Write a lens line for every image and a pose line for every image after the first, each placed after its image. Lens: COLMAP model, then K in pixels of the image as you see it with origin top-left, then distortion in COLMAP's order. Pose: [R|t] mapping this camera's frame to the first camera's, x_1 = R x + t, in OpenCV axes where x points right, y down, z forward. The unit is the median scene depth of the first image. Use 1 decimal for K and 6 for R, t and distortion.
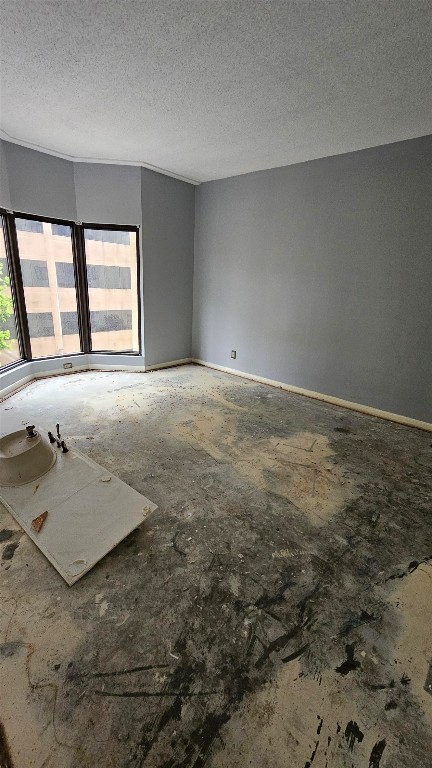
lens RADIAL K [[319.5, 0, 212.4], [0, 319.5, 382.6], [0, 0, 1]] dist [0.003119, -0.000896]
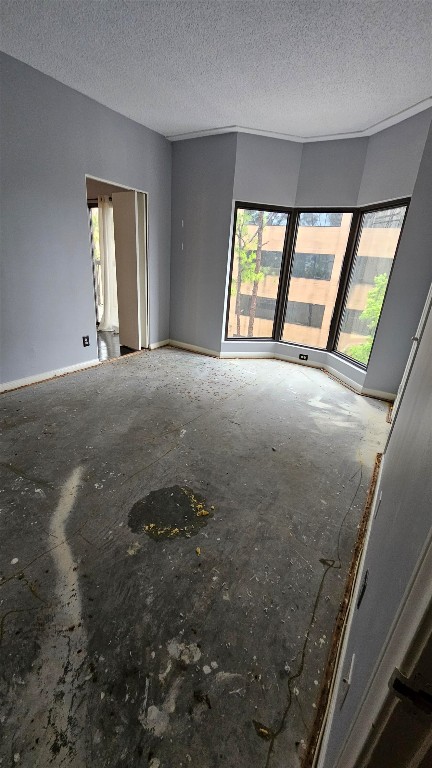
lens RADIAL K [[319.5, 0, 213.7], [0, 319.5, 385.5], [0, 0, 1]] dist [0.003119, -0.000896]
pose [[0.185825, 0.335395, -0.923569, 0.525752], [-0.346813, 0.901832, 0.257722, -0.151258], [0.919342, 0.272414, 0.283903, 0.545091]]
